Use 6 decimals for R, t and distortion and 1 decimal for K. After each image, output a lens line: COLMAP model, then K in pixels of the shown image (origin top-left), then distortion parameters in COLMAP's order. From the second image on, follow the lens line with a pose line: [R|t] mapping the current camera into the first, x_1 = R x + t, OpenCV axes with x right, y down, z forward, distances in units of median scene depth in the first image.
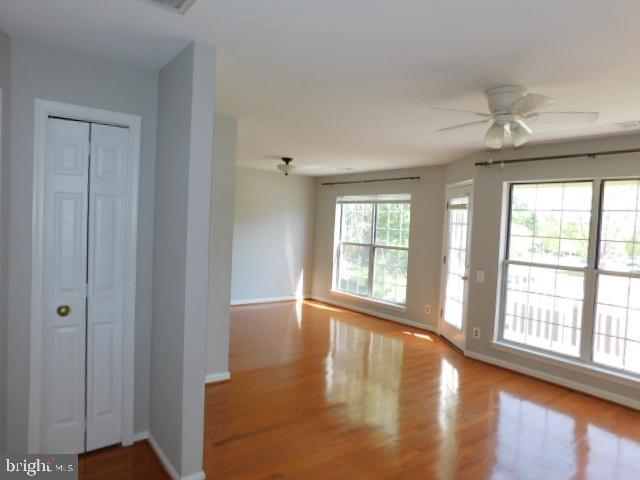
lens RADIAL K [[429.4, 0, 320.0], [0, 429.4, 240.0], [0, 0, 1]] dist [-0.030346, 0.002903]
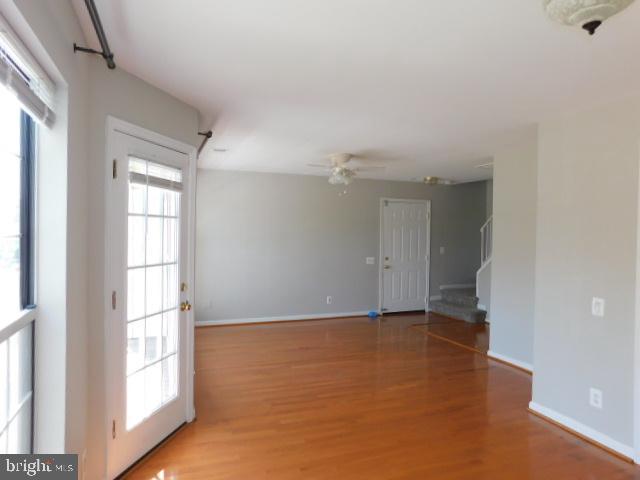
lens RADIAL K [[448.7, 0, 320.0], [0, 448.7, 240.0], [0, 0, 1]] dist [-0.035342, 0.069757]
pose [[-0.963749, -0.066690, 0.258343, -0.009843], [-0.048578, 0.995933, 0.075873, -0.054972], [-0.262352, 0.060573, -0.963069, 1.362925]]
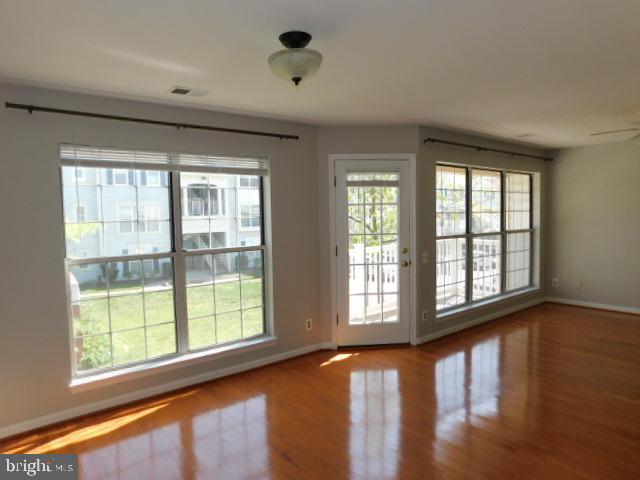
lens RADIAL K [[448.7, 0, 320.0], [0, 448.7, 240.0], [0, 0, 1]] dist [-0.035342, 0.069757]
pose [[-0.035173, -0.109670, 0.993346, -0.513457], [0.055574, 0.992208, 0.111512, -0.066779], [-0.997835, 0.059126, -0.028804, 1.056772]]
